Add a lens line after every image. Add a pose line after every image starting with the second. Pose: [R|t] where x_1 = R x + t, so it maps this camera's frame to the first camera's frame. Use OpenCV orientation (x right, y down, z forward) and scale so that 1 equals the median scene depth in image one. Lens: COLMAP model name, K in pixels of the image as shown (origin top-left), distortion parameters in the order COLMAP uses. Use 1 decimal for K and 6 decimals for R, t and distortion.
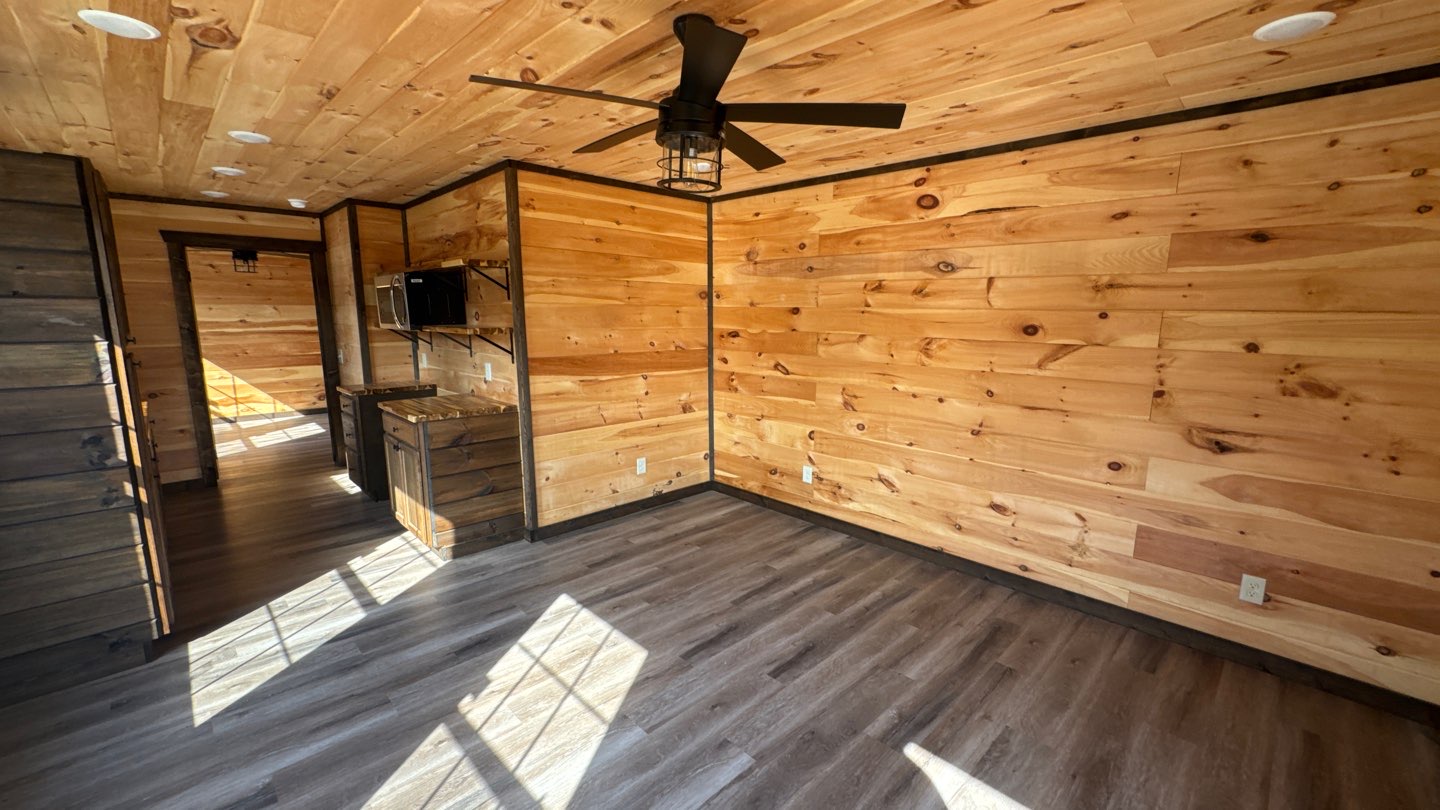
lens RADIAL K [[582.6, 0, 720.0], [0, 582.6, 407.7], [0, 0, 1]] dist [-0.003804, 0.000531]
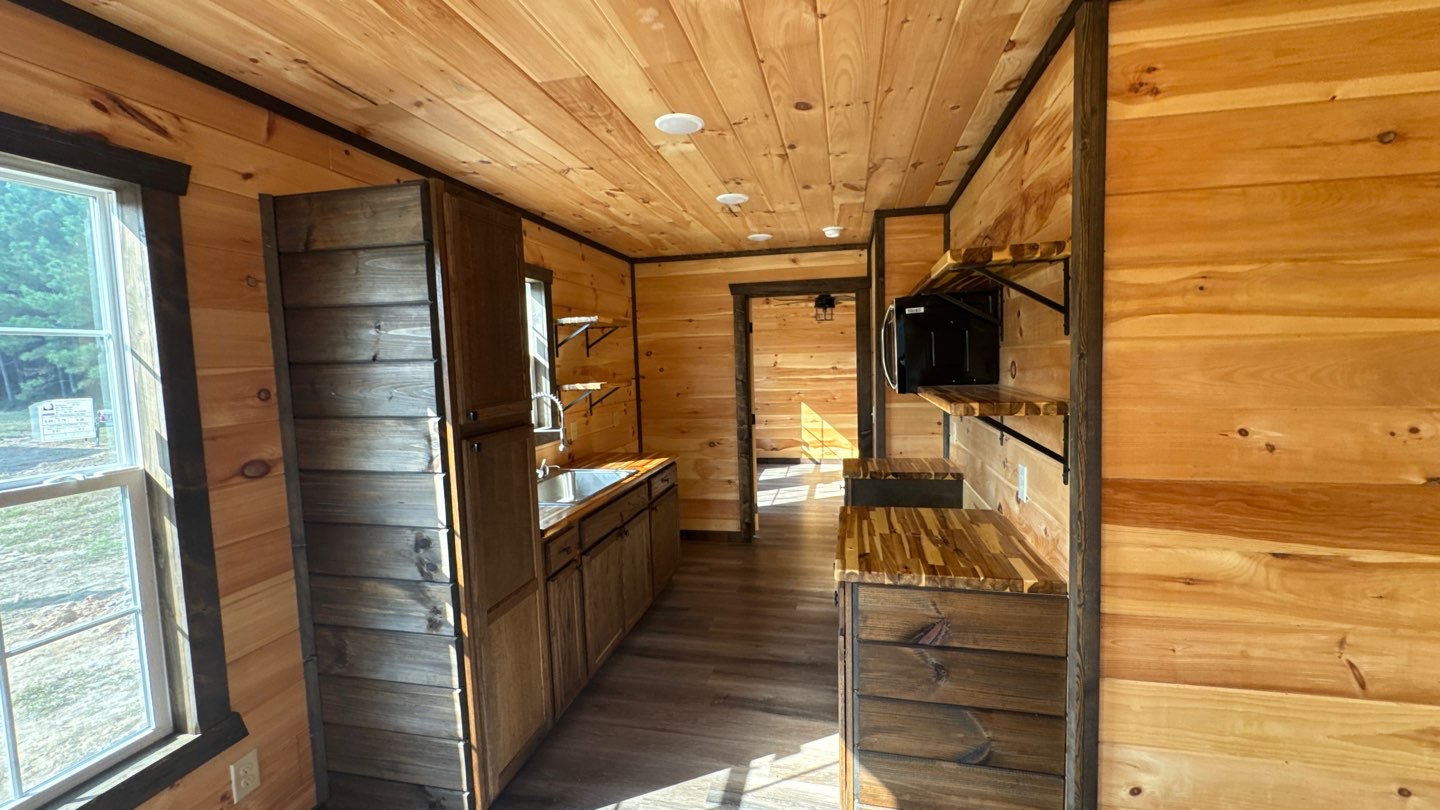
lens RADIAL K [[582.6, 0, 715.3], [0, 582.6, 402.2], [0, 0, 1]] dist [-0.003804, 0.000531]
pose [[0.547676, 0.045488, -0.835453, -0.140301], [-0.109225, 0.993863, -0.017489, -0.096793], [0.829530, 0.100831, 0.549284, 0.535247]]
